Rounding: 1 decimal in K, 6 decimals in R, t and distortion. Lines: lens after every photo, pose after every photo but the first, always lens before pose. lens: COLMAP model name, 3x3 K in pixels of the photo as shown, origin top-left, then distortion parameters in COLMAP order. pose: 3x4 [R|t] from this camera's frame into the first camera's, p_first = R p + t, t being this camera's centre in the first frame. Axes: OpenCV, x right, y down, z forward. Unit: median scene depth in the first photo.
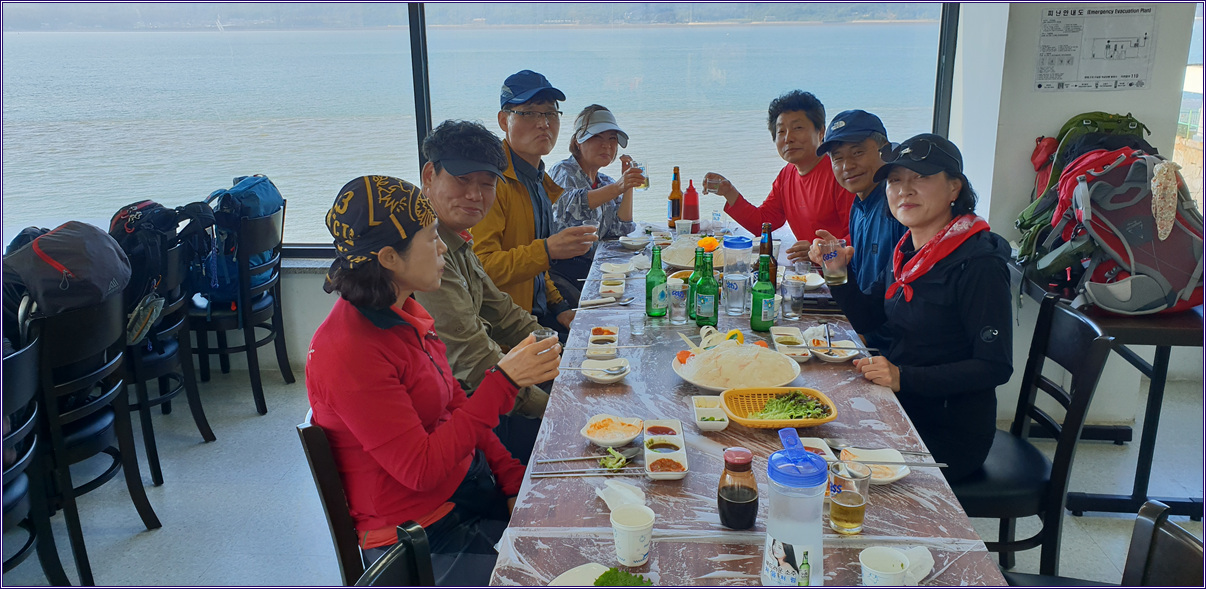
lens RADIAL K [[965.7, 0, 603.0], [0, 965.7, 294.5], [0, 0, 1]] dist [0.002828, 0.001334]
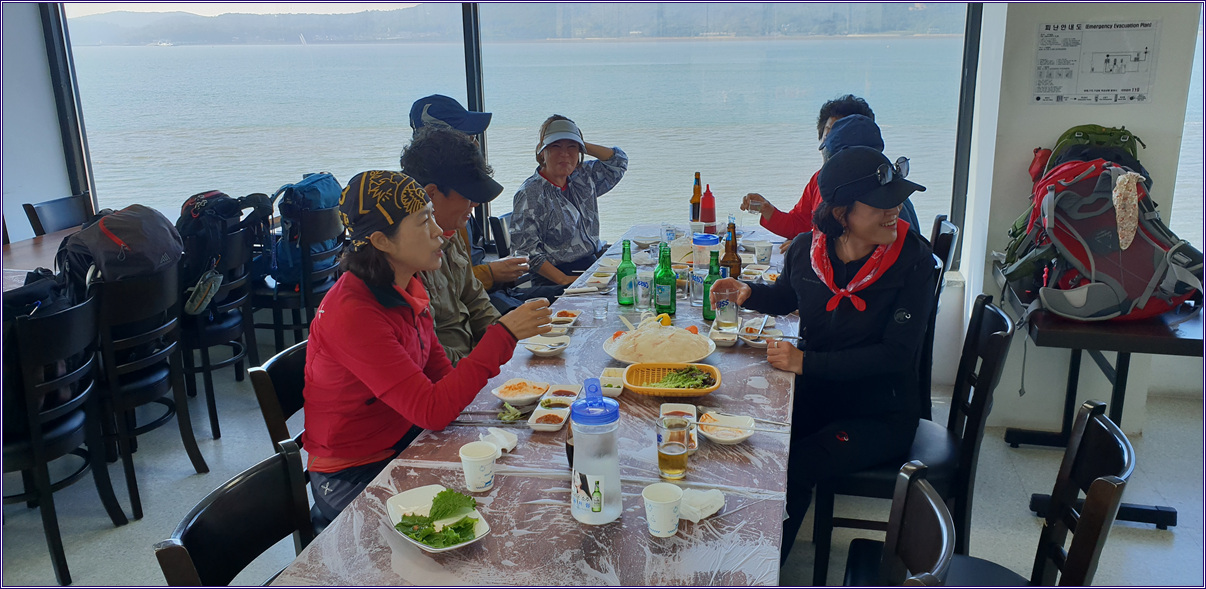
lens RADIAL K [[965.7, 0, 603.0], [0, 965.7, 294.5], [0, 0, 1]] dist [0.002828, 0.001334]
pose [[0.989321, 0.037126, -0.140948, 0.175382], [-0.038642, 0.999221, -0.008031, 0.020392], [0.140540, 0.013392, 0.989984, -0.087619]]
